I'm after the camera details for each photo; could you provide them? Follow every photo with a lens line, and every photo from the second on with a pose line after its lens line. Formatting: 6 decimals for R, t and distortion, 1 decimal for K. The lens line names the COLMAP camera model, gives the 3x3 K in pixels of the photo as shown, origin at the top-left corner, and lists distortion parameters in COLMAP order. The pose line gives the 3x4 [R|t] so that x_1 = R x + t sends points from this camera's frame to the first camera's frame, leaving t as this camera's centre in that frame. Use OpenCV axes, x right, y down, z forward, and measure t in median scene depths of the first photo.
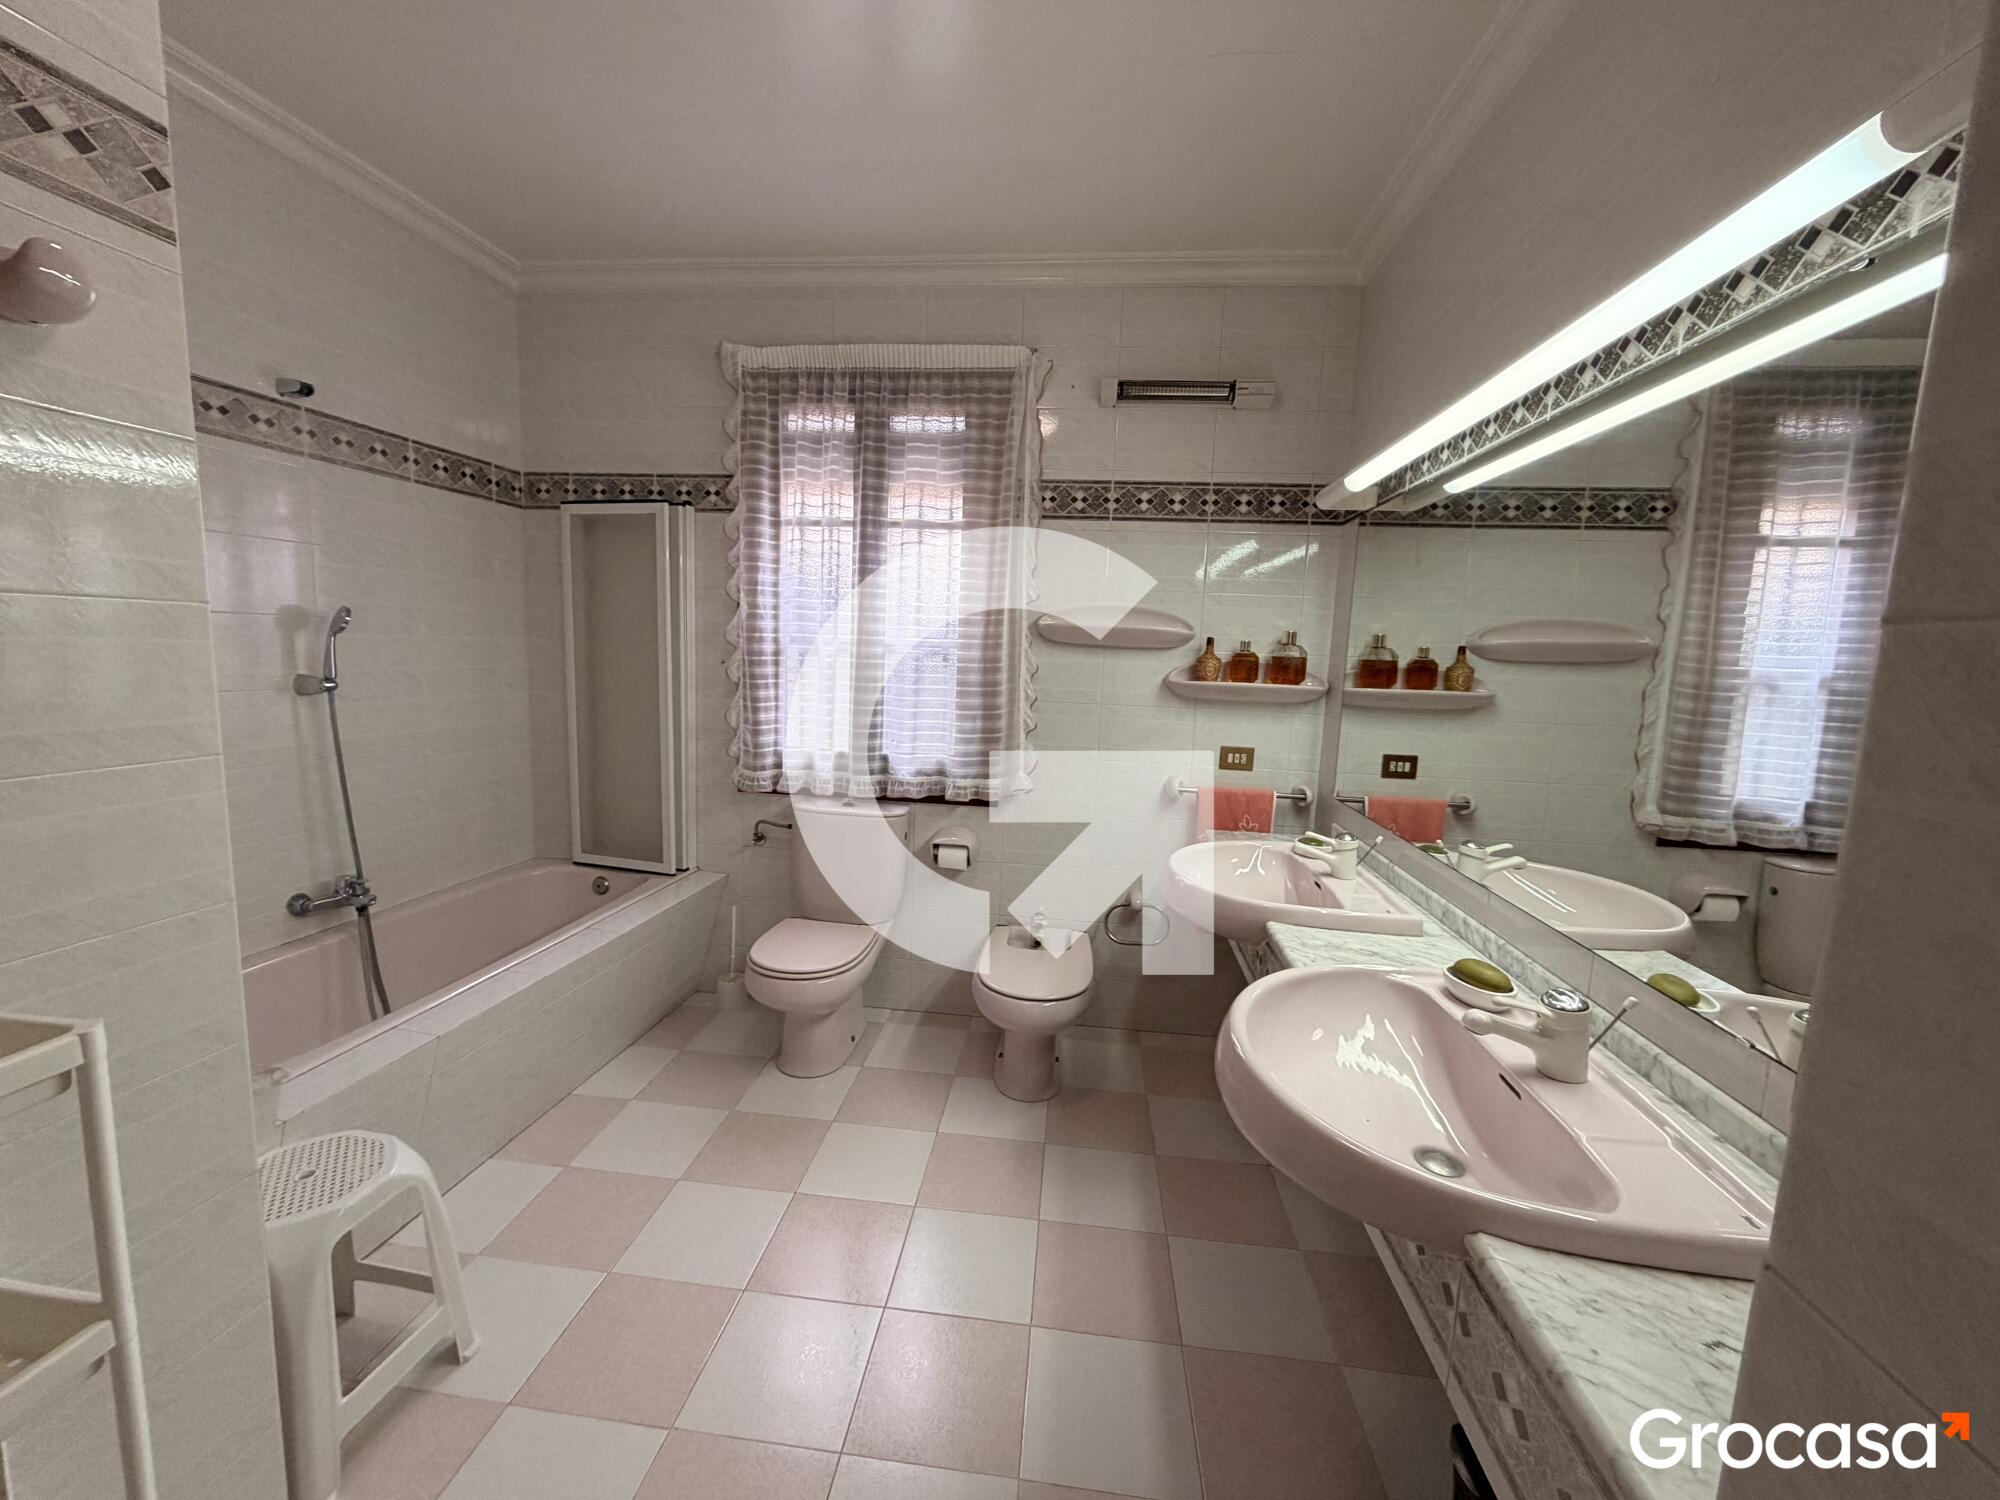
lens RADIAL K [[803.6, 0, 996.3], [0, 803.6, 755.3], [0, 0, 1]] dist [0.001144, 0.000281]
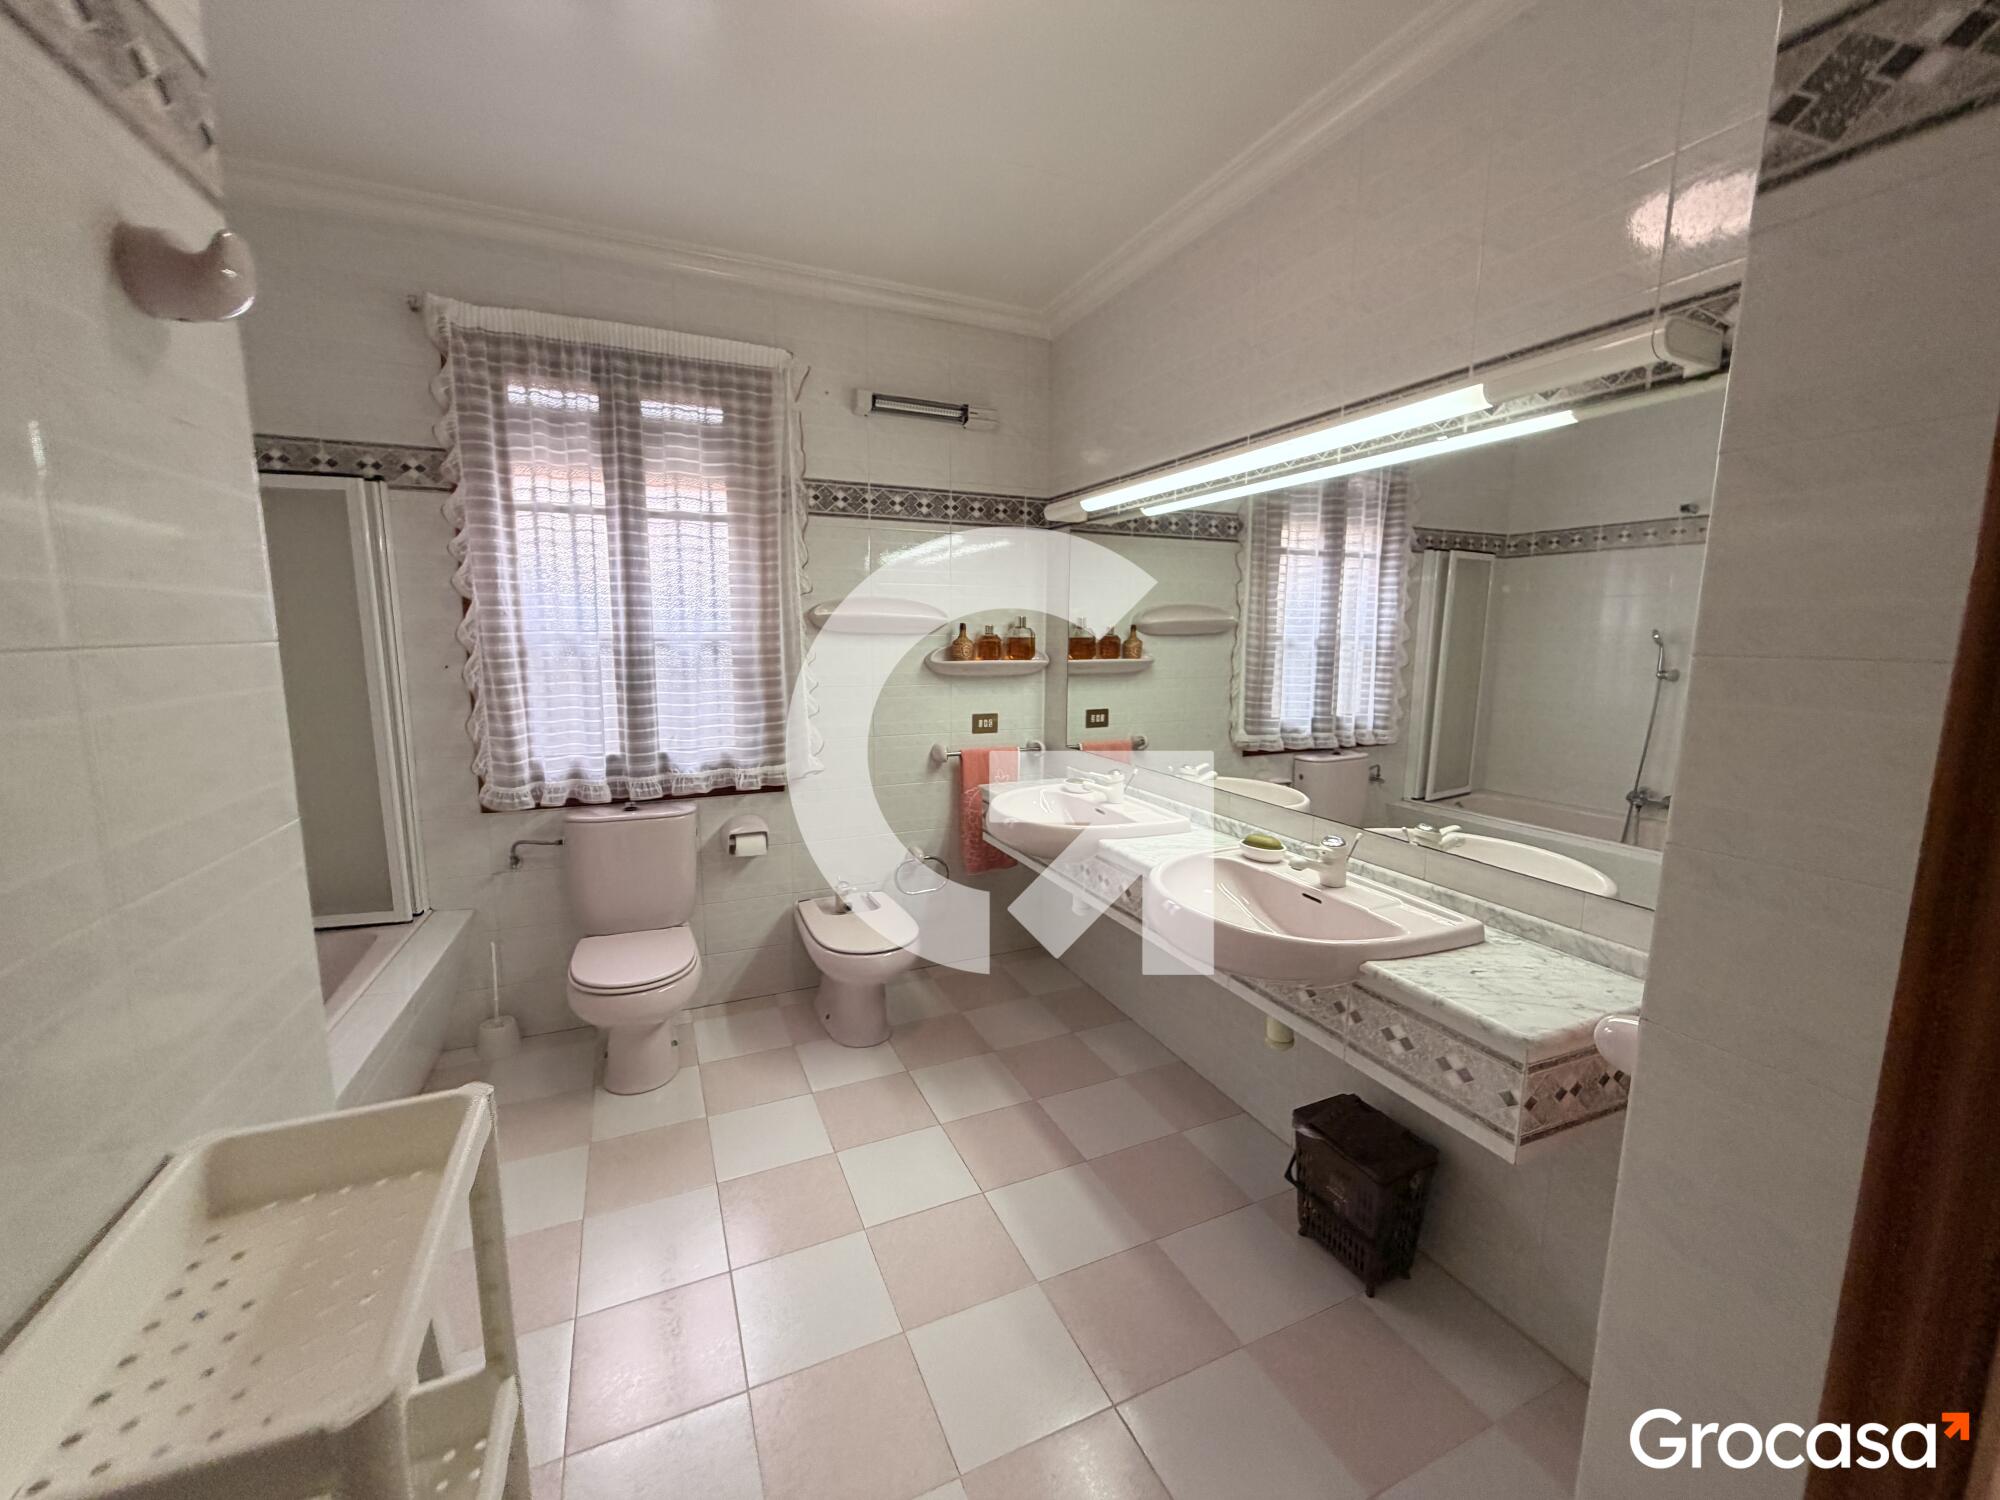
lens RADIAL K [[796.0, 0, 998.7], [0, 796.0, 759.1], [0, 0, 1]] dist [-0.000552, 0.000180]
pose [[0.859378, -0.113256, 0.498640, -0.289413], [0.095024, 0.993549, 0.061896, -0.015475], [-0.502433, -0.005810, 0.864596, -0.038685]]
